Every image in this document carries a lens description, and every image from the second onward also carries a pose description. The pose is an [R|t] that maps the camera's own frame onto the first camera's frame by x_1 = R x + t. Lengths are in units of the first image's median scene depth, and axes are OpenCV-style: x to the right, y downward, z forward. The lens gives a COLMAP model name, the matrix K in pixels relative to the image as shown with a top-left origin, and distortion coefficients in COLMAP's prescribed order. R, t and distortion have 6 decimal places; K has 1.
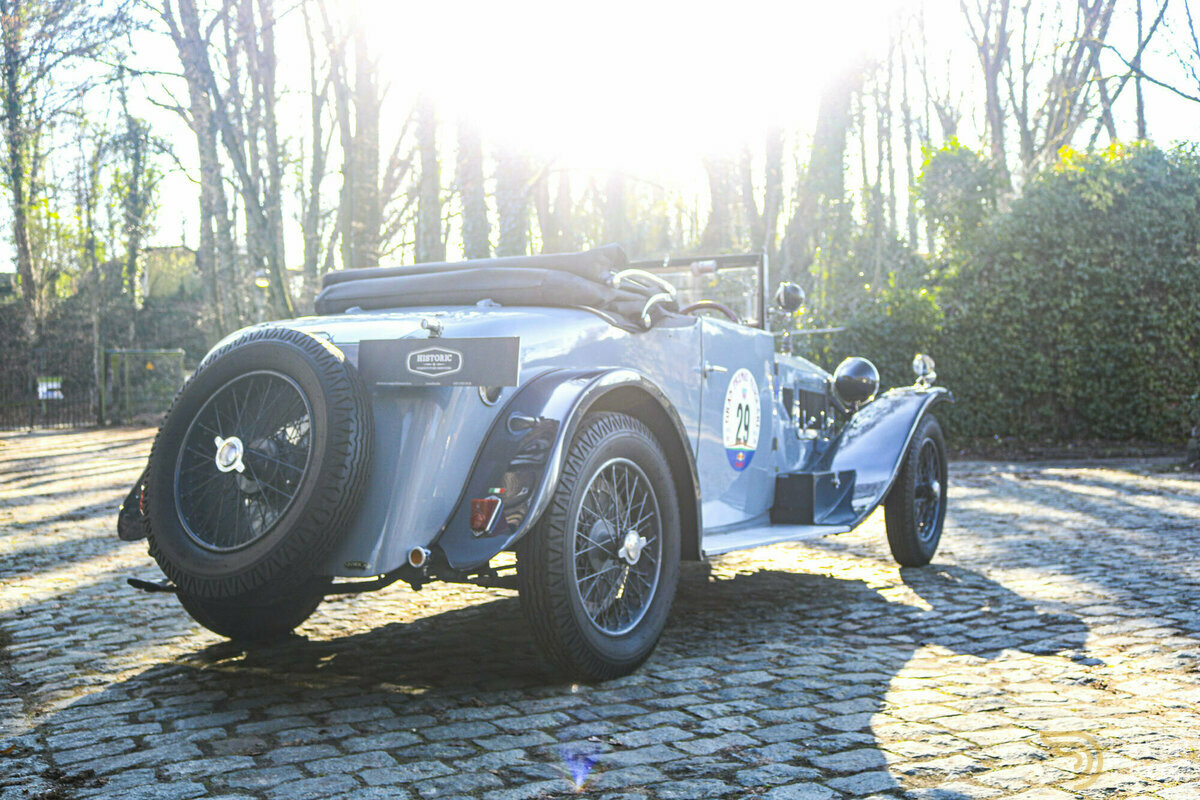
lens RADIAL K [[1276.3, 0, 600.0], [0, 1276.3, 400.0], [0, 0, 1]] dist [-0.127551, 0.138516]
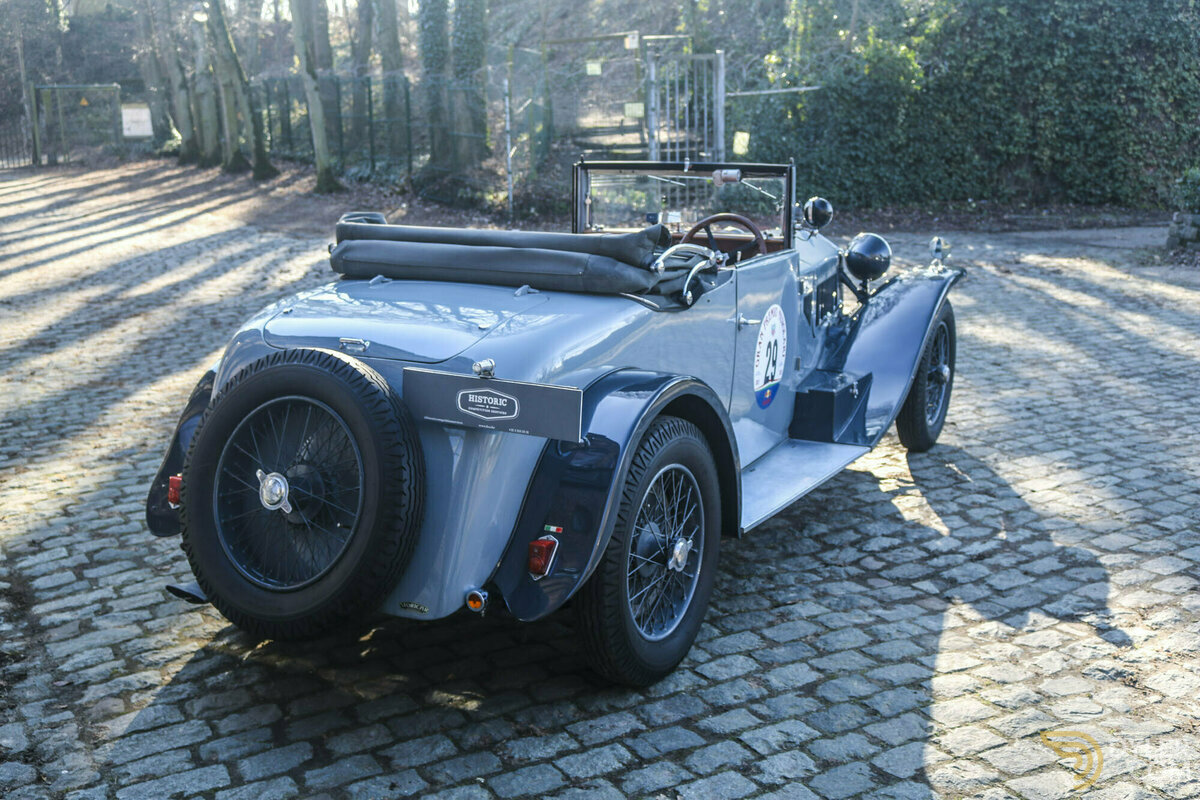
lens RADIAL K [[1291.5, 0, 600.0], [0, 1291.5, 400.0], [0, 0, 1]] dist [-0.125679, 0.144965]
pose [[0.999262, -0.006980, 0.037761, -0.061098], [-0.001524, 0.975358, 0.220621, -0.183655], [-0.038371, -0.220516, 0.974628, 0.038862]]
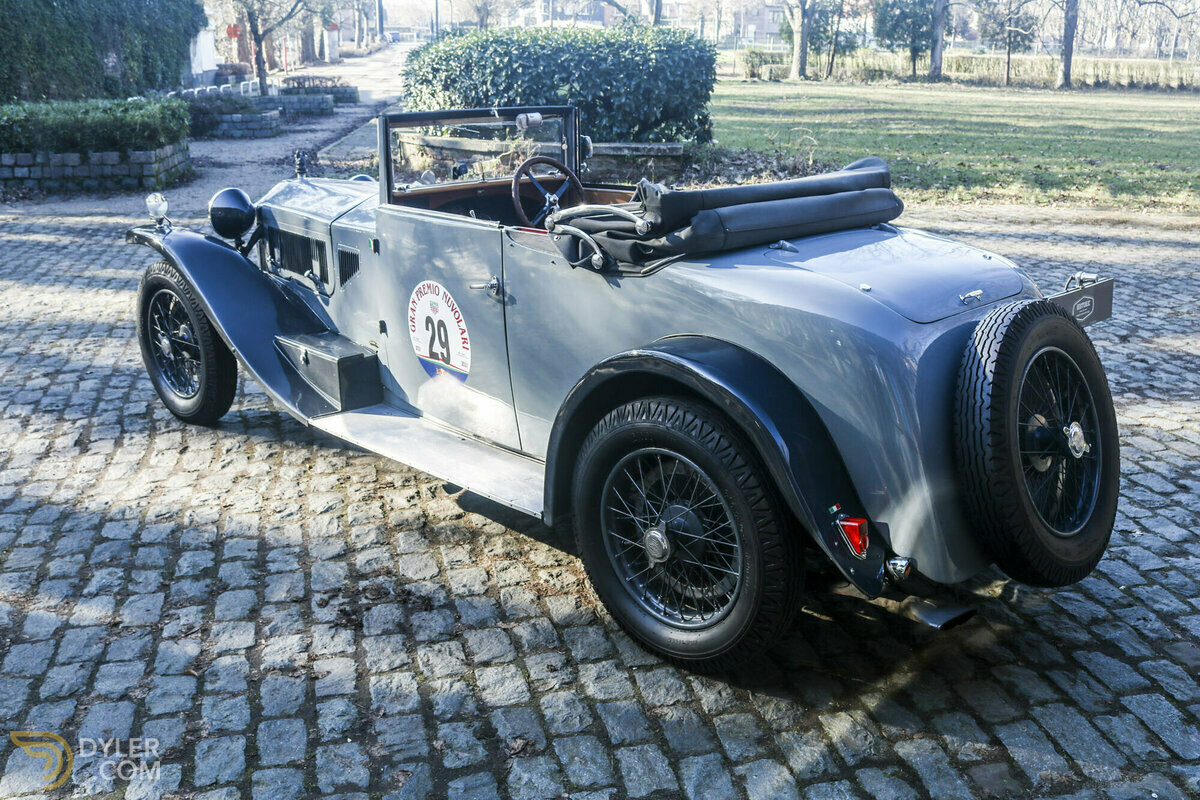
lens RADIAL K [[1114.8, 0, 600.0], [0, 1114.8, 400.0], [0, 0, 1]] dist [-0.141876, 0.109967]
pose [[0.246926, -0.281351, 0.927291, -0.888094], [-0.013344, 0.955845, 0.293568, -0.176775], [-0.968942, -0.084864, 0.232269, 0.886012]]
